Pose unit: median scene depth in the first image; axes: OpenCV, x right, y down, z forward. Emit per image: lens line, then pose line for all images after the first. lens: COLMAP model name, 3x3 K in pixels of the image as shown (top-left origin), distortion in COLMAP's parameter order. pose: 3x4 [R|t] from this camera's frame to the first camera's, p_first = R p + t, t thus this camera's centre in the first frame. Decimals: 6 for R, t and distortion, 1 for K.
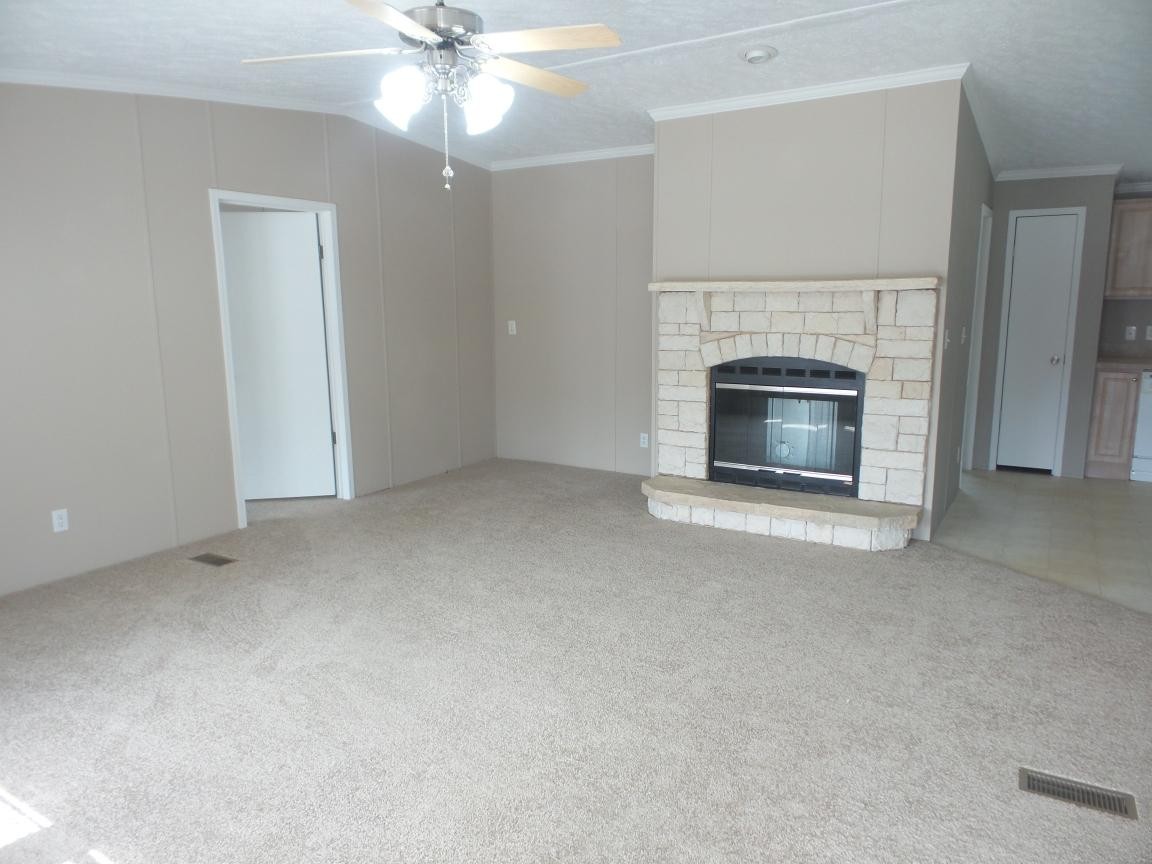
lens RADIAL K [[799.9, 0, 578.5], [0, 799.9, 437.3], [0, 0, 1]] dist [-0.000365, -0.001371]
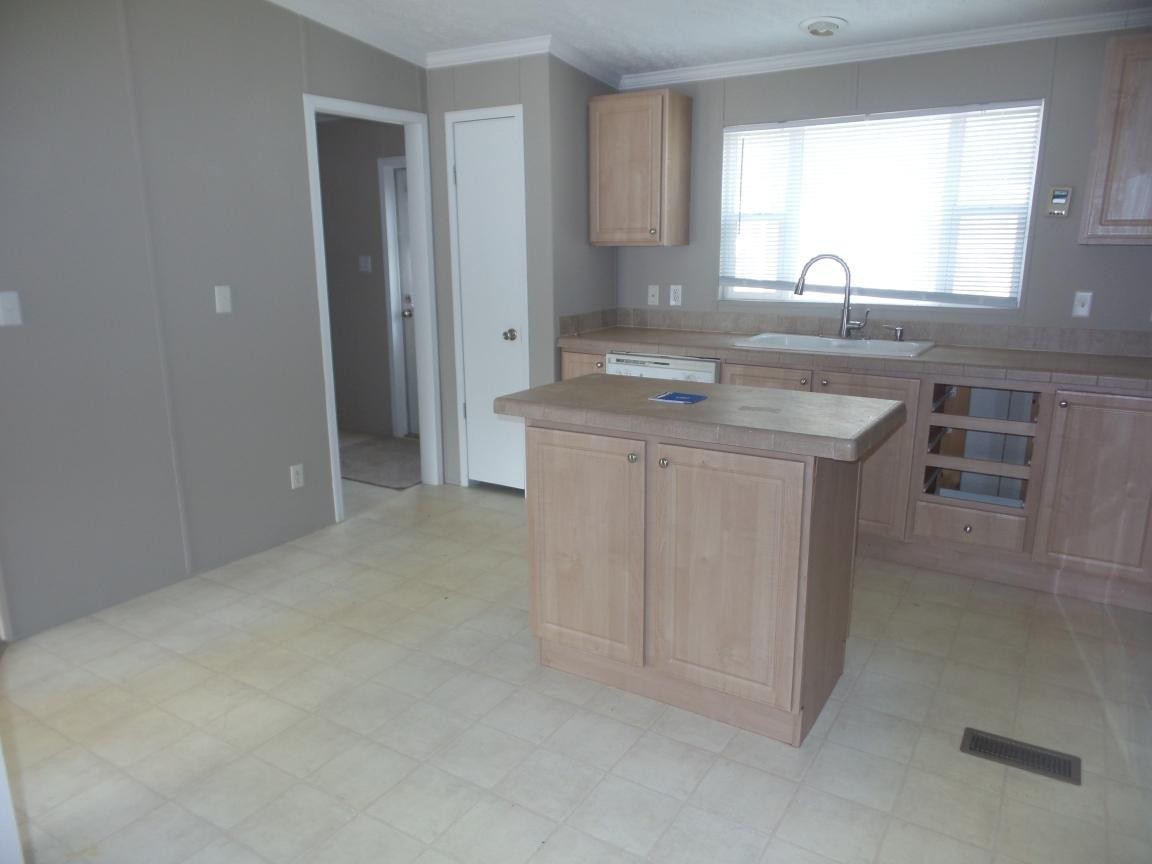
lens RADIAL K [[799.9, 0, 578.5], [0, 799.9, 437.3], [0, 0, 1]] dist [-0.000365, -0.001371]
pose [[0.999963, 0.007526, 0.004244, 0.657204], [-0.007771, 0.998100, 0.061129, -0.050594], [-0.003775, -0.061160, 0.998121, 0.305230]]
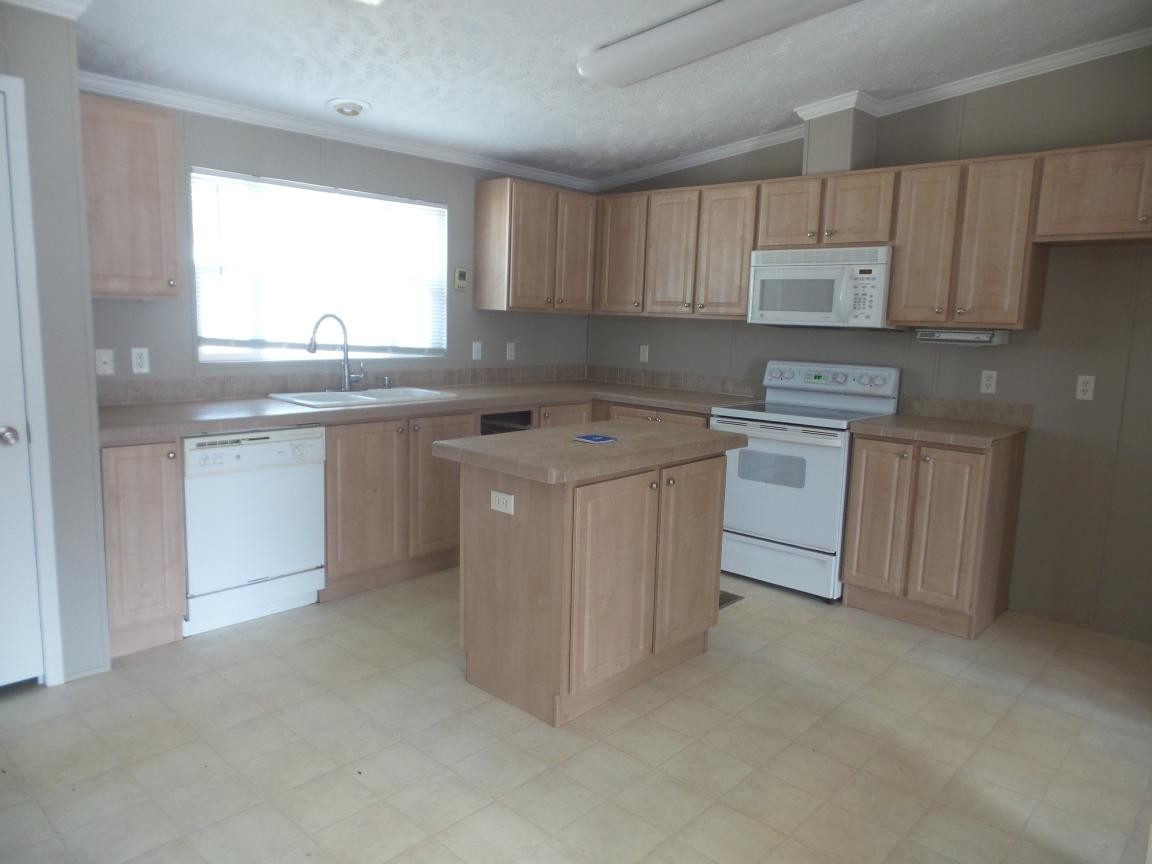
lens RADIAL K [[794.2, 0, 579.9], [0, 794.2, 433.8], [0, 0, 1]] dist [0.001782, -0.000017]
pose [[0.187354, -0.129495, 0.973719, 0.241056], [0.136549, 0.985081, 0.104733, -0.100667], [-0.972755, 0.113339, 0.202241, 0.621240]]
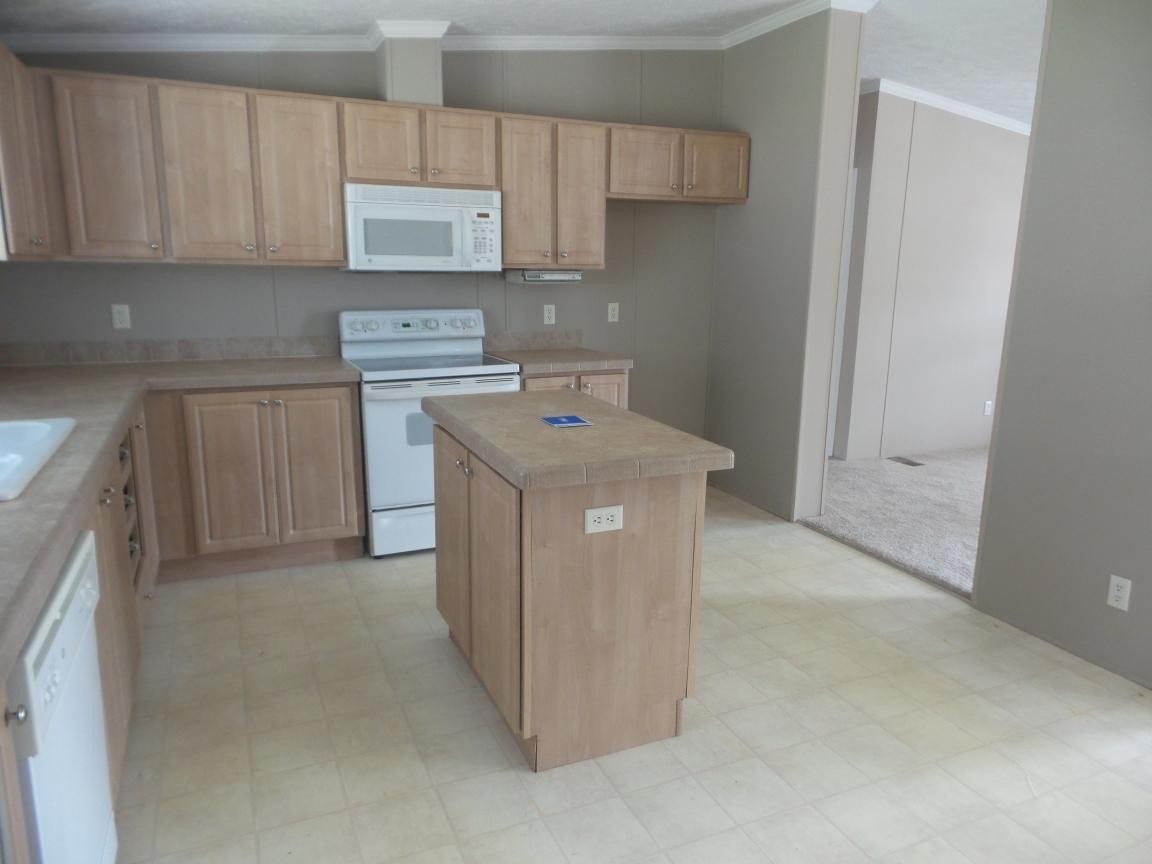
lens RADIAL K [[794.2, 0, 579.9], [0, 794.2, 433.8], [0, 0, 1]] dist [0.001782, -0.000017]
pose [[-0.830902, -0.117609, 0.543847, 0.483316], [0.091312, 0.935334, 0.341778, -0.177093], [-0.548875, 0.333644, -0.766432, 1.016284]]
